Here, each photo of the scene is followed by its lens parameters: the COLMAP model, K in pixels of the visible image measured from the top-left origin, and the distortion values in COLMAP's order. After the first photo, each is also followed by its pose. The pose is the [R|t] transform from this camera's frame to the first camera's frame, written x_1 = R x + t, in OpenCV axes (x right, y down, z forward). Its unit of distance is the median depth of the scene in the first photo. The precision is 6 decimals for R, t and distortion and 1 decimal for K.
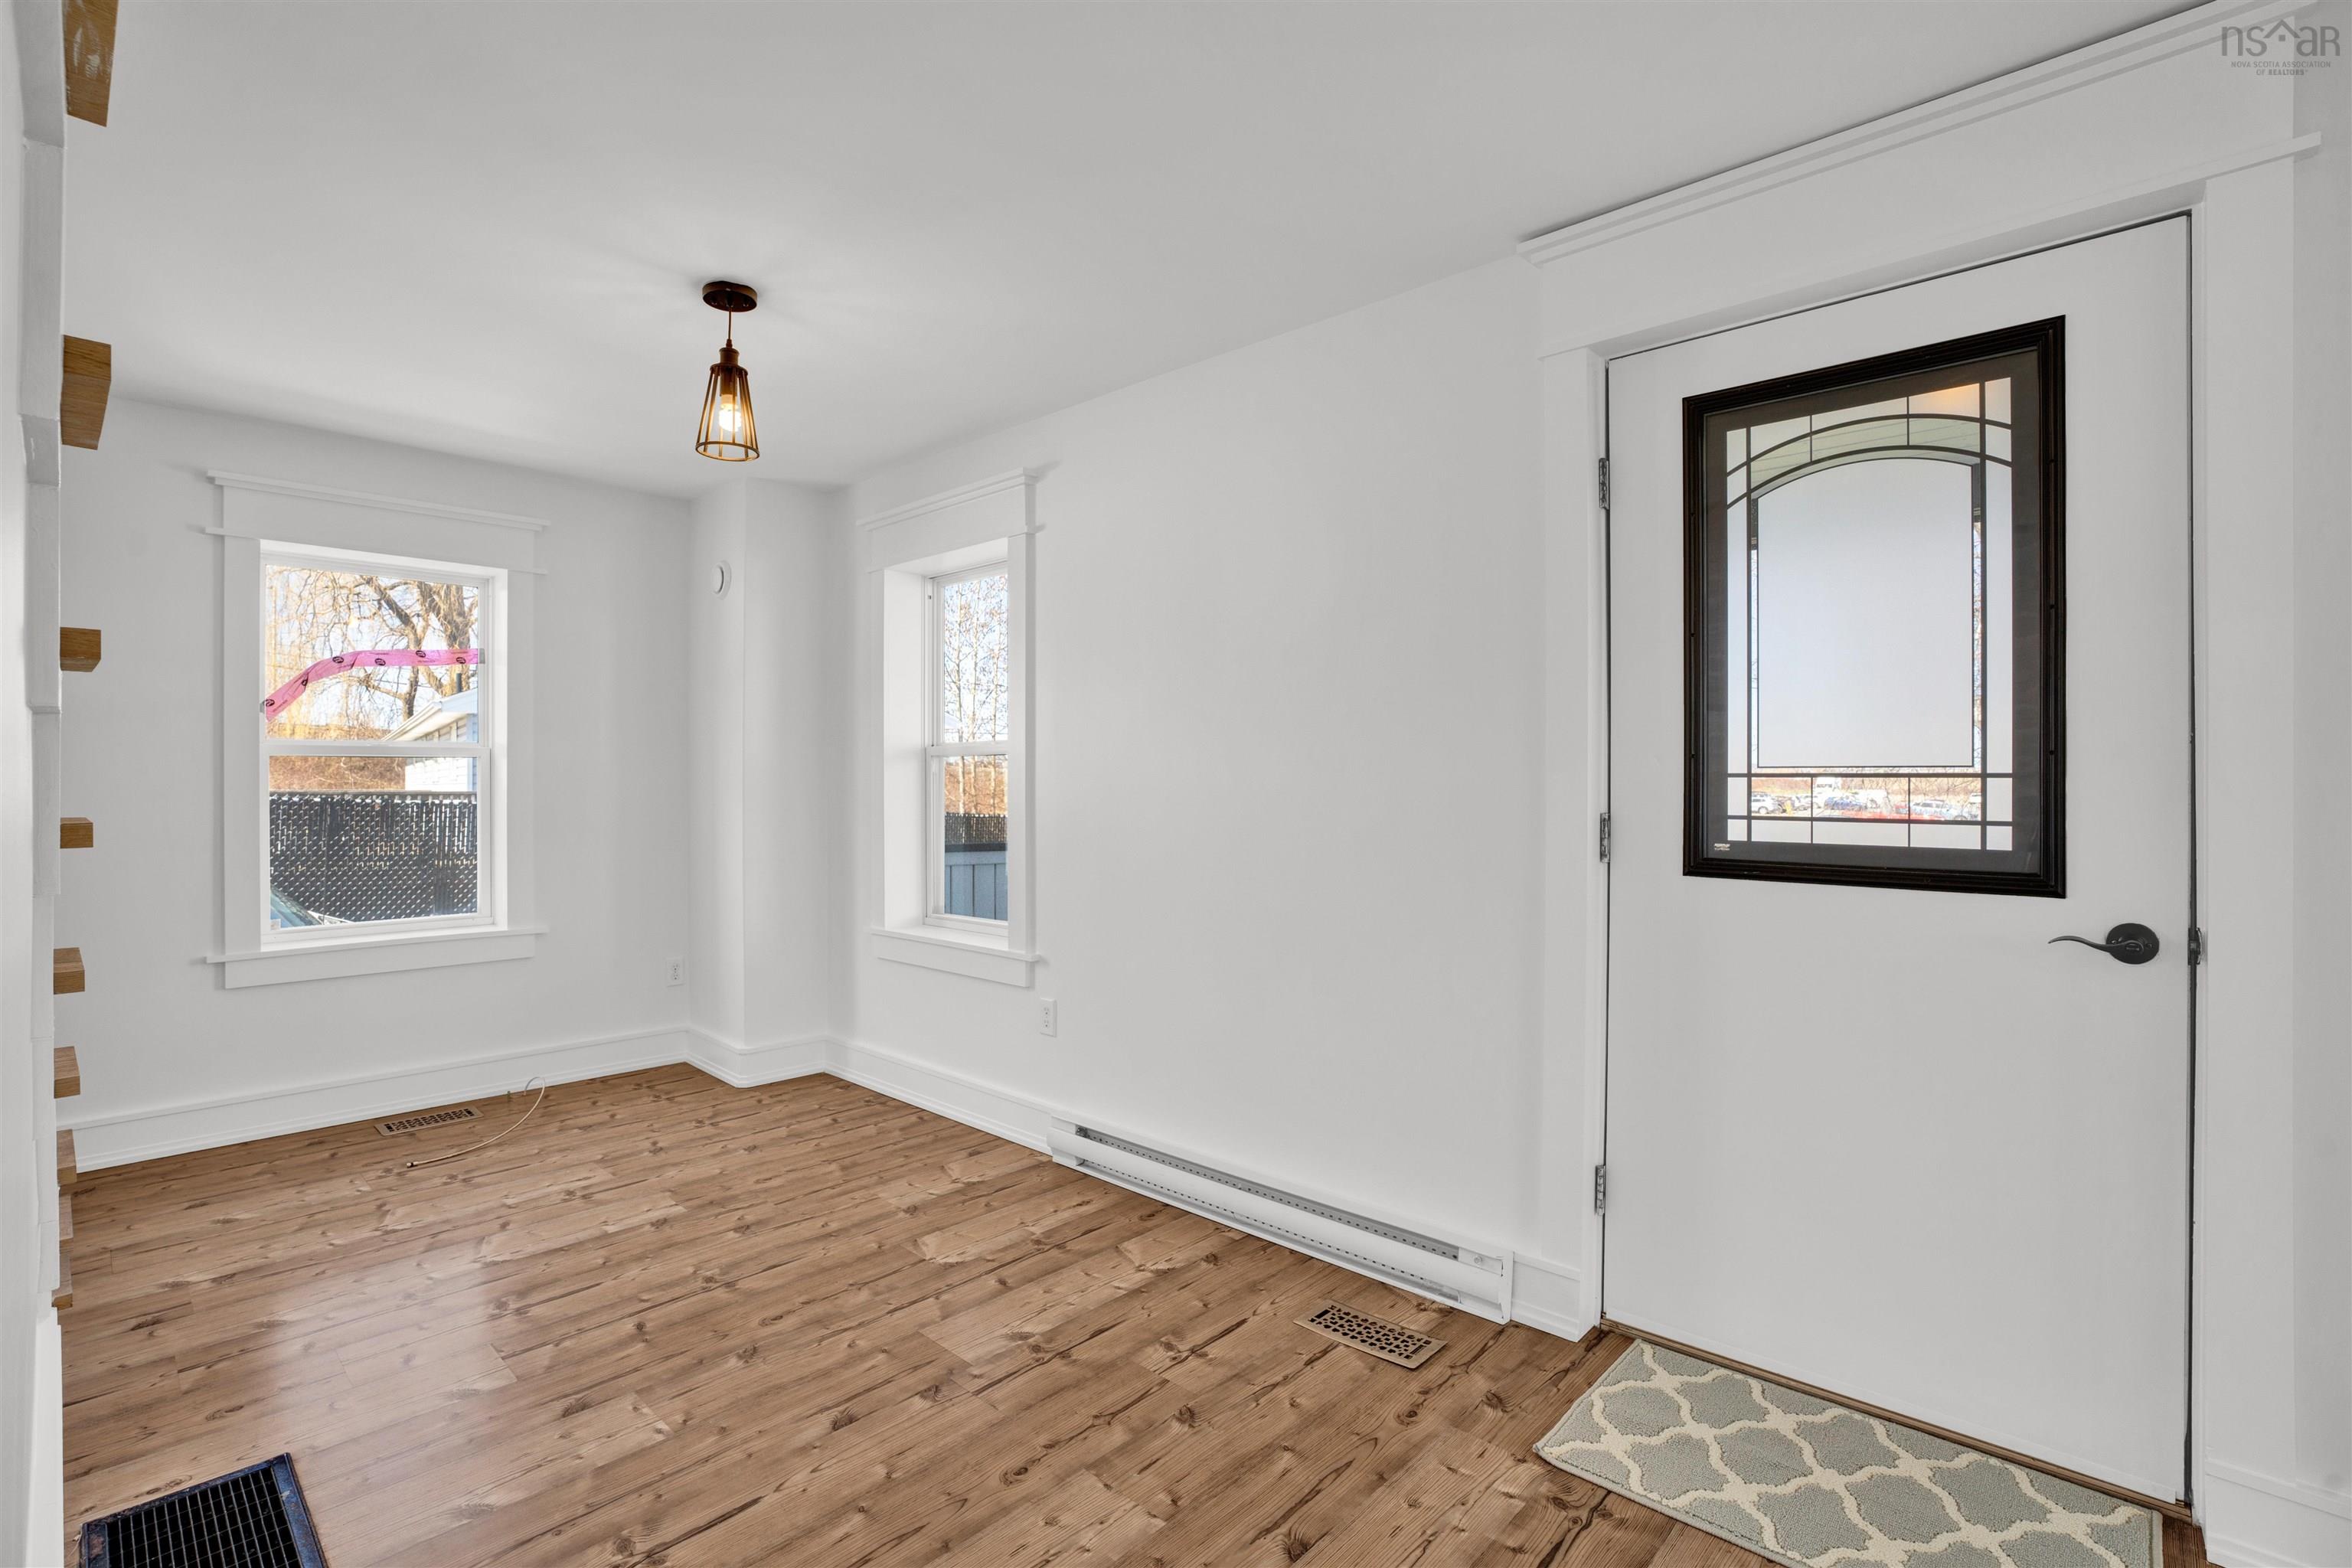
lens RADIAL K [[1065.8, 0, 1176.0], [0, 1065.8, 784.0], [0, 0, 1]] dist [-0.042396, 0.012814]
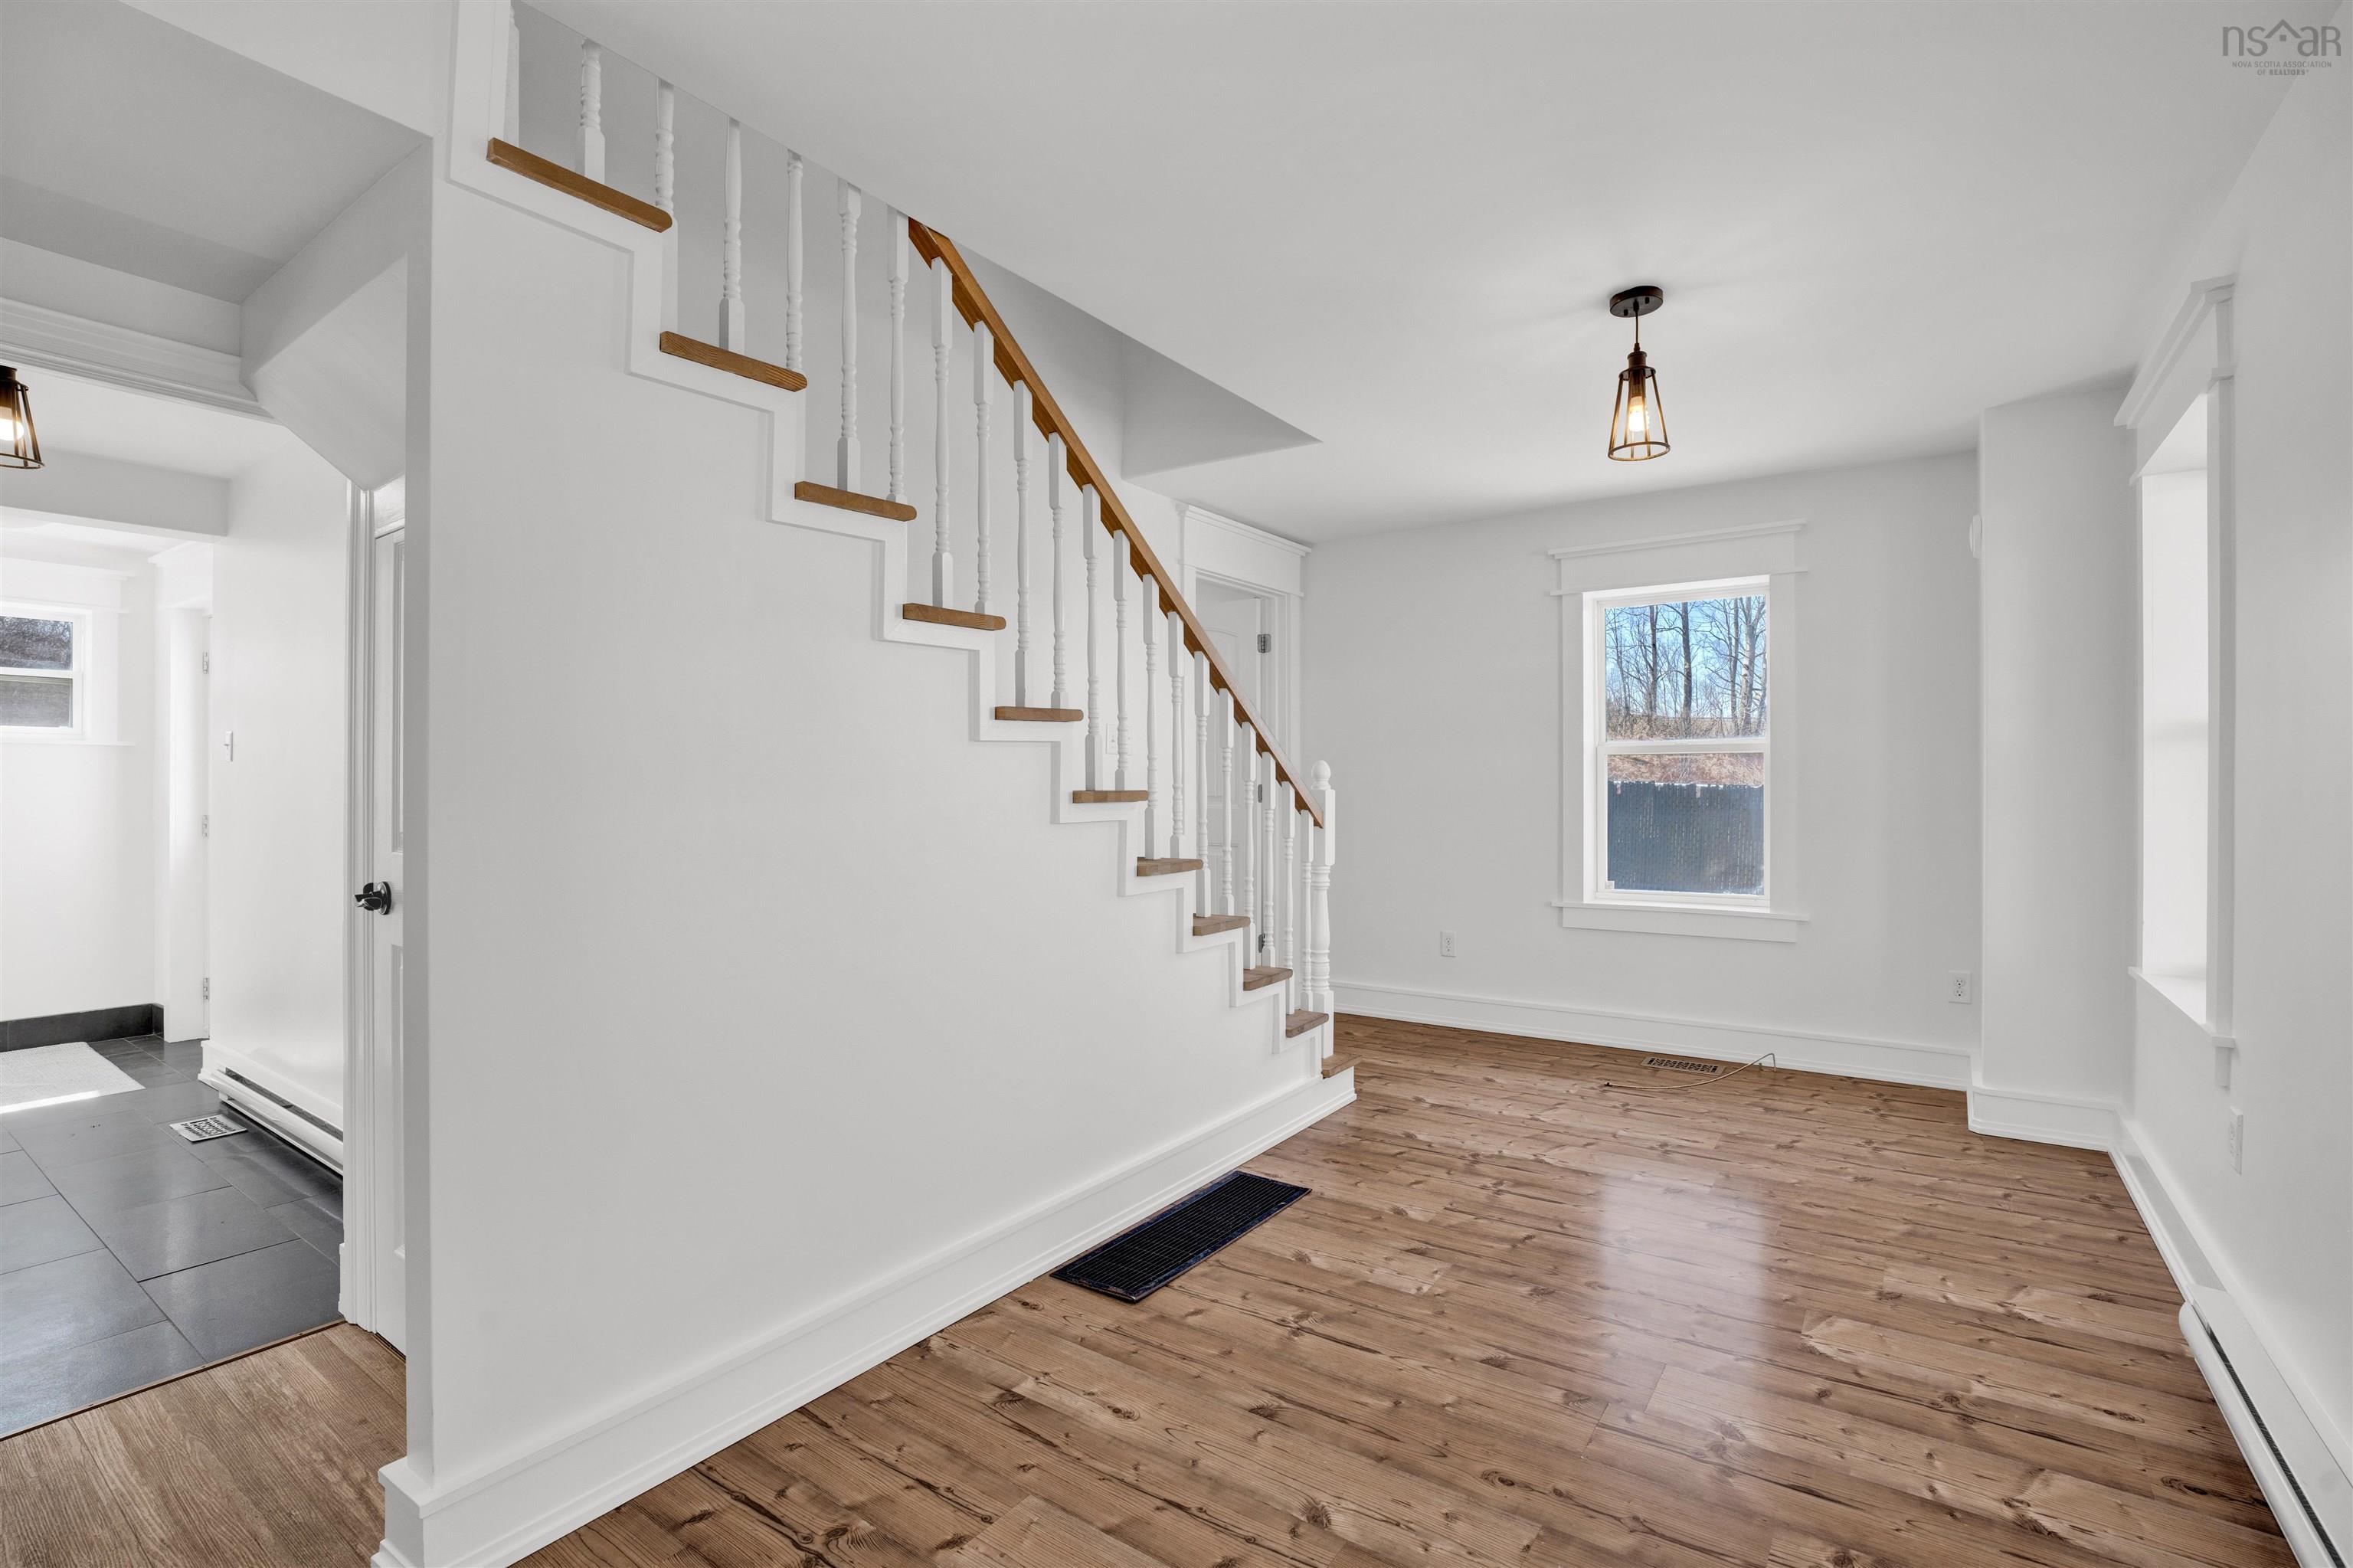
lens RADIAL K [[1072.1, 0, 1168.3], [0, 1072.1, 786.1], [0, 0, 1]] dist [-0.060311, 0.018643]
pose [[0.125883, 0.001439, -0.992044, 0.499154], [0.002066, 0.999996, 0.001713, 0.010049], [0.992043, -0.002265, 0.125880, 0.375683]]
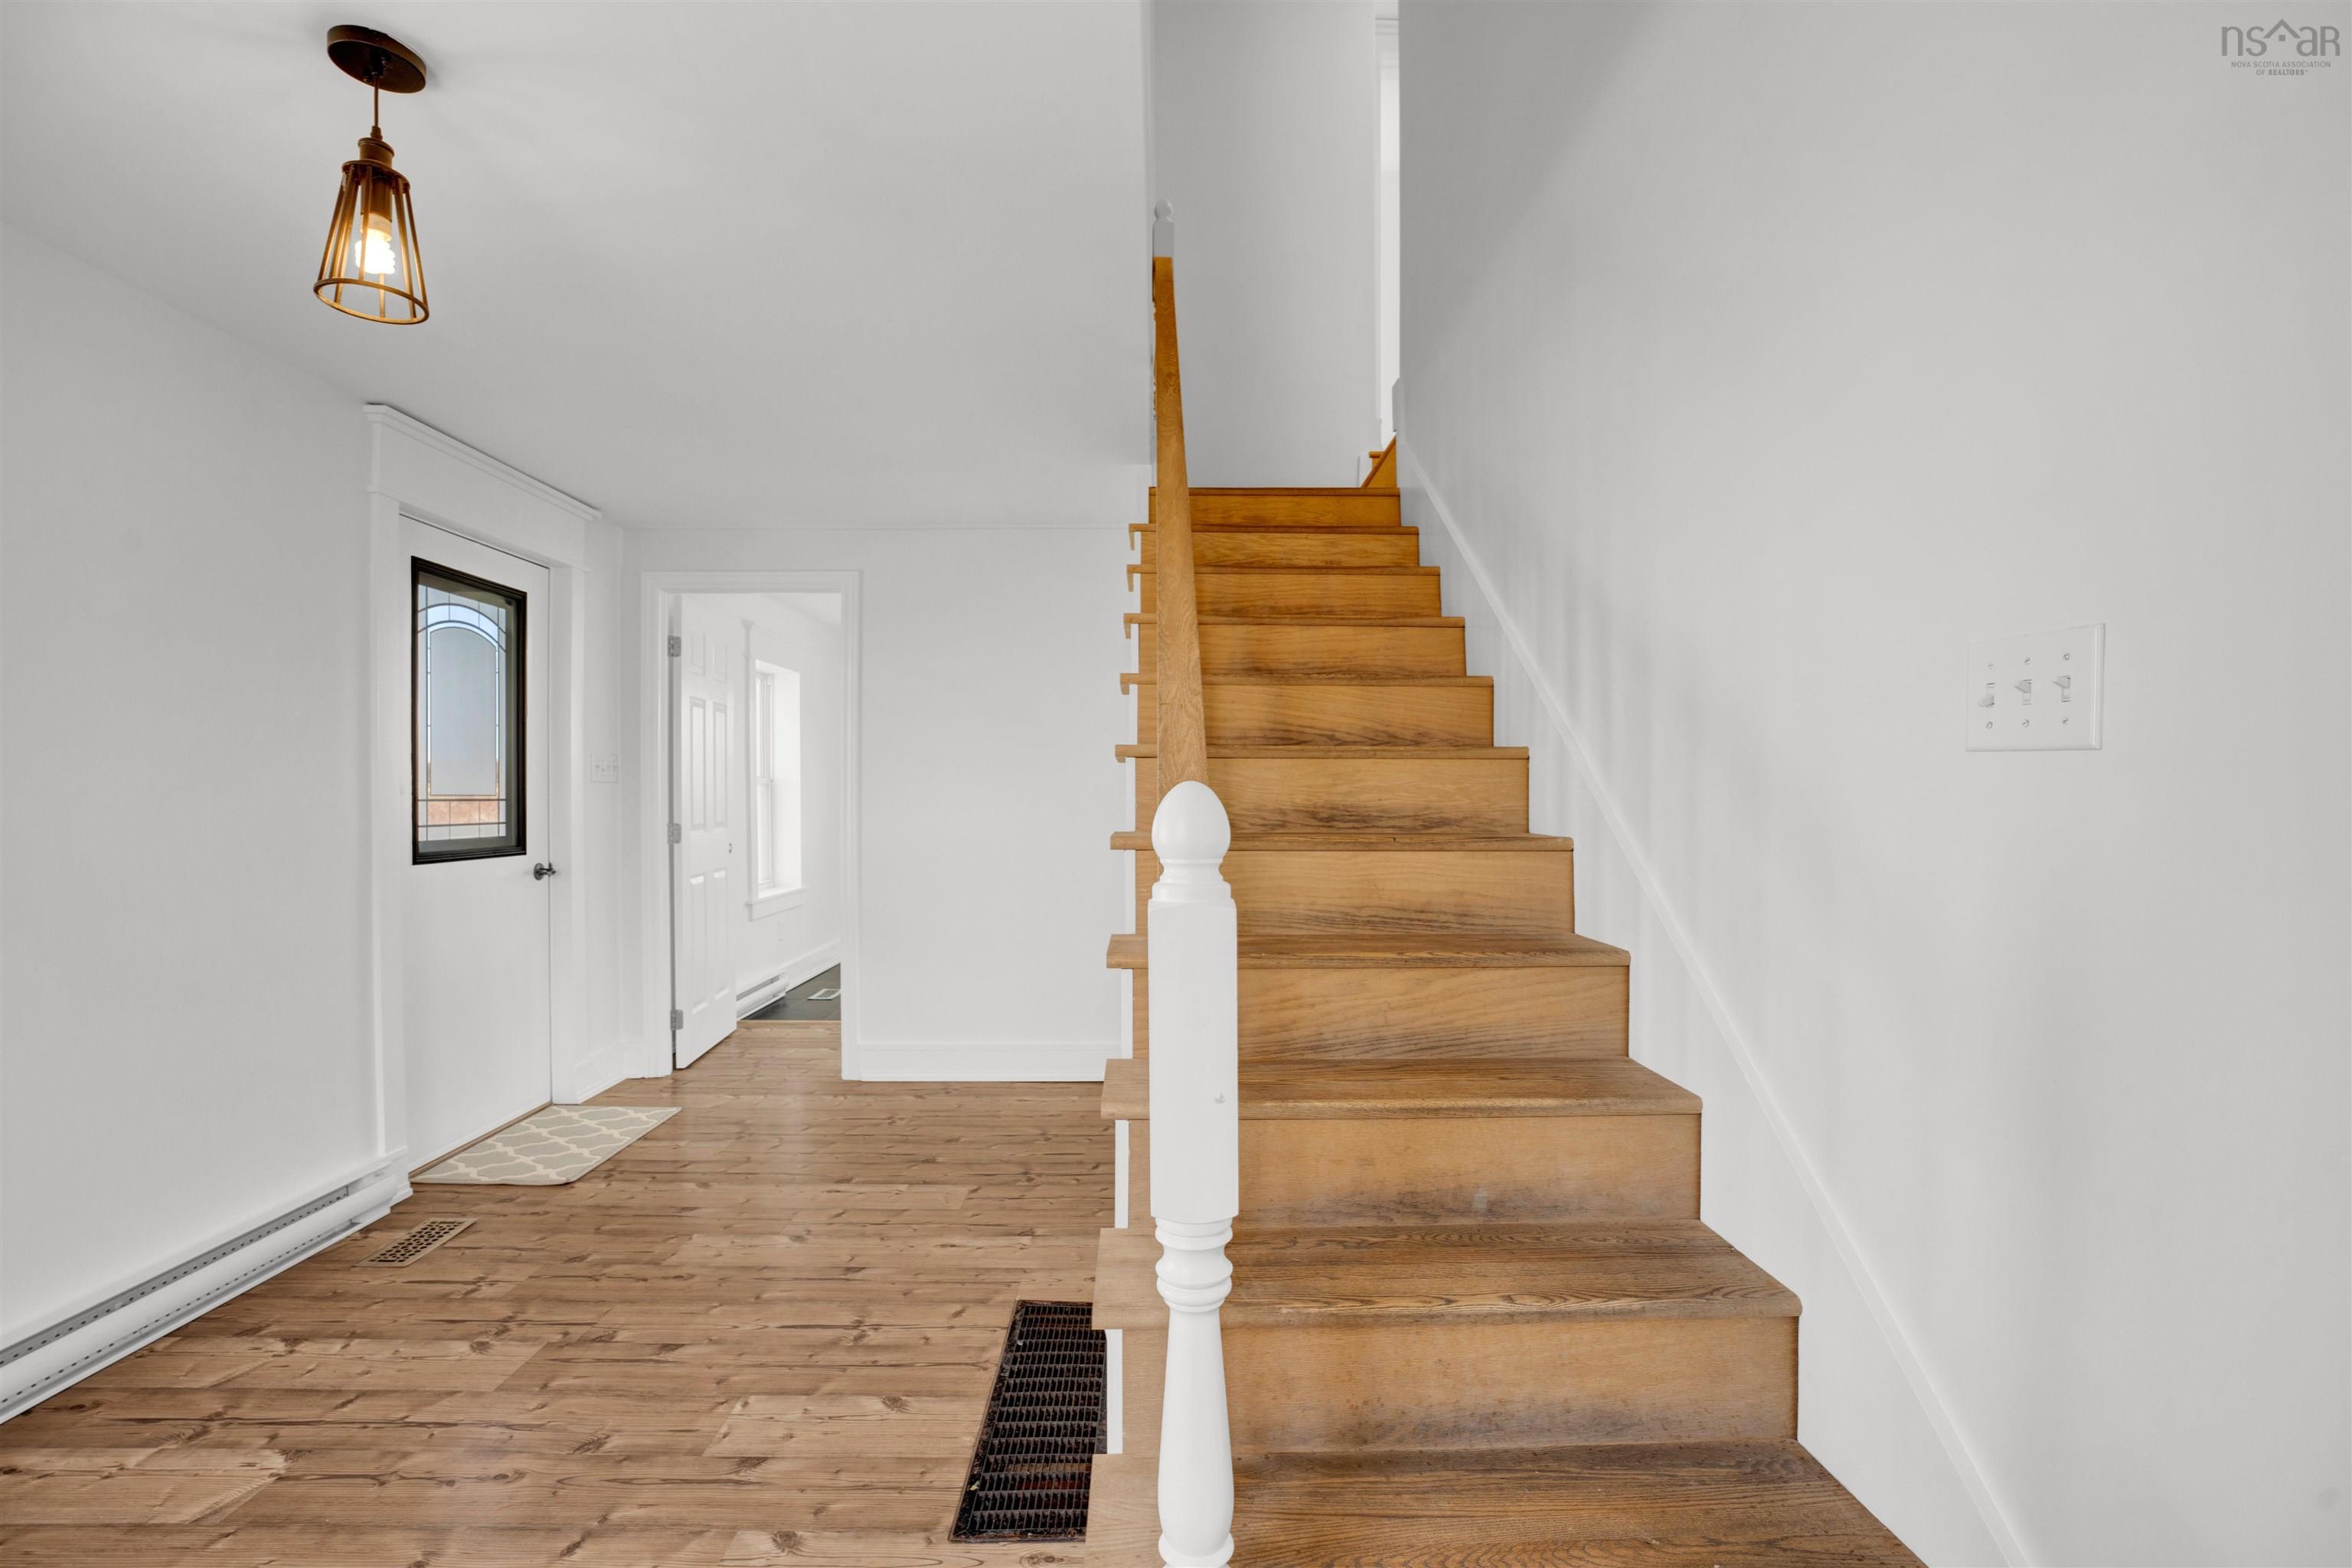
lens RADIAL K [[1071.6, 0, 1167.8], [0, 1071.6, 786.1], [0, 0, 1]] dist [-0.060311, 0.018643]
pose [[-0.684548, 0.005202, 0.728949, -1.108262], [-0.000161, 0.999973, -0.007288, -0.014335], [-0.728967, -0.005106, -0.684529, 0.989350]]
